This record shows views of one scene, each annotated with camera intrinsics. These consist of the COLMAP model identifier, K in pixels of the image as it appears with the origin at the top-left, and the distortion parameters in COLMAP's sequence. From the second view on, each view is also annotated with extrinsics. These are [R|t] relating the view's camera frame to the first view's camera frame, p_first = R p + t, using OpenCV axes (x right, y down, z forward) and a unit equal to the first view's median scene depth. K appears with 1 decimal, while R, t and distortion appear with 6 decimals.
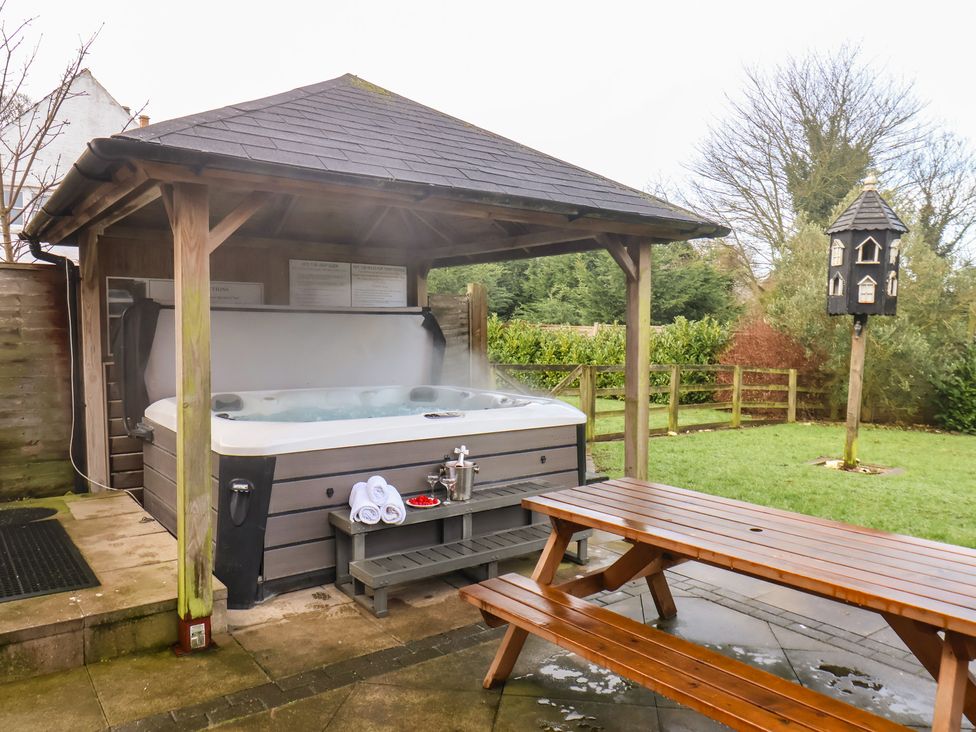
lens RADIAL K [[732.8, 0, 481.7], [0, 732.8, 370.9], [0, 0, 1]] dist [0.013250, -0.011362]
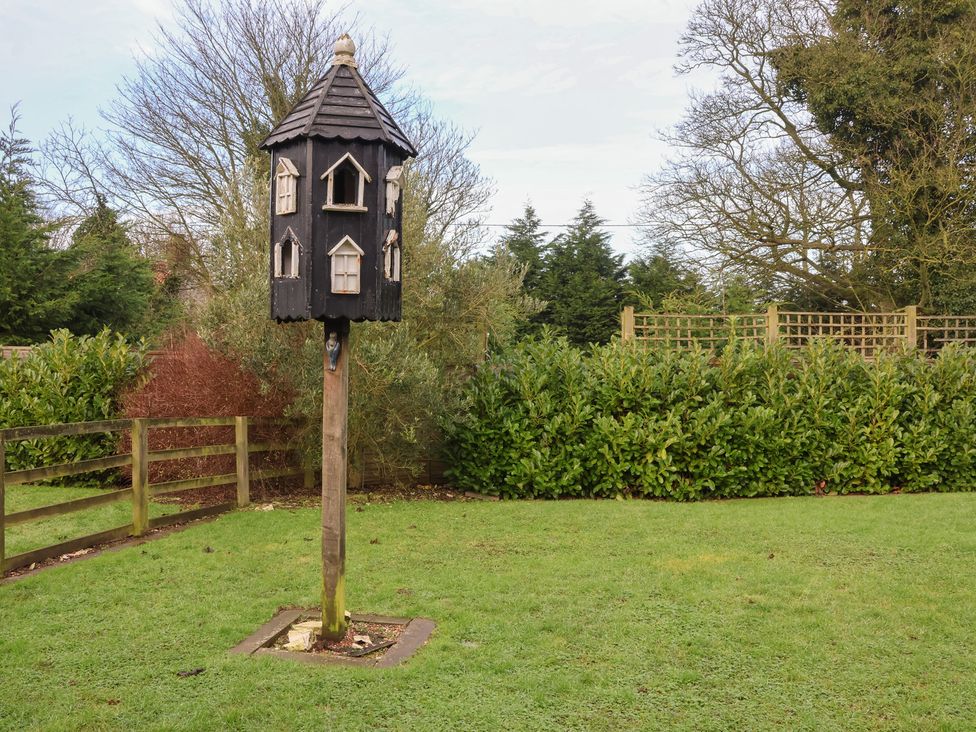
lens RADIAL K [[938.8, 0, 494.6], [0, 938.8, 355.8], [0, 0, 1]] dist [-0.048994, 0.000000]
pose [[0.803791, -0.023524, 0.594446, 0.142207], [0.051542, 0.998214, -0.030190, -0.017877], [-0.592675, 0.054905, 0.803568, 0.272633]]
